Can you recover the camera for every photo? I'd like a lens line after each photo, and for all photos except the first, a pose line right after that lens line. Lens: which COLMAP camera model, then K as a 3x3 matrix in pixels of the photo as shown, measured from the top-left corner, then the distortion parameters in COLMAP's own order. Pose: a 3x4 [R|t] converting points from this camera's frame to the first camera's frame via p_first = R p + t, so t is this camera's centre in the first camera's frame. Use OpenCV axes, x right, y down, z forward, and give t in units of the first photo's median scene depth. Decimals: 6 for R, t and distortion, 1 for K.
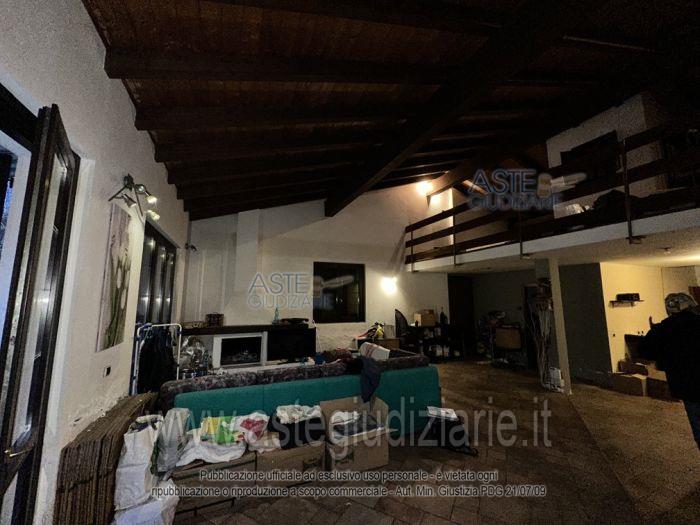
lens RADIAL K [[280.7, 0, 350.0], [0, 280.7, 262.5], [0, 0, 1]] dist [-0.000349, -0.000070]
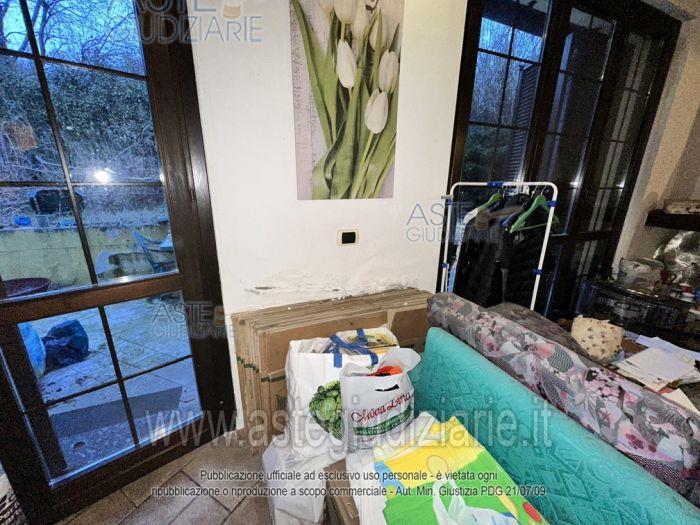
lens RADIAL K [[280.7, 0, 350.0], [0, 280.7, 262.5], [0, 0, 1]] dist [-0.000349, -0.000070]
pose [[-0.033144, 0.283689, -0.958343, -0.228415], [0.119353, 0.953132, 0.278019, 0.254496], [0.992298, -0.105167, -0.065450, 0.994355]]
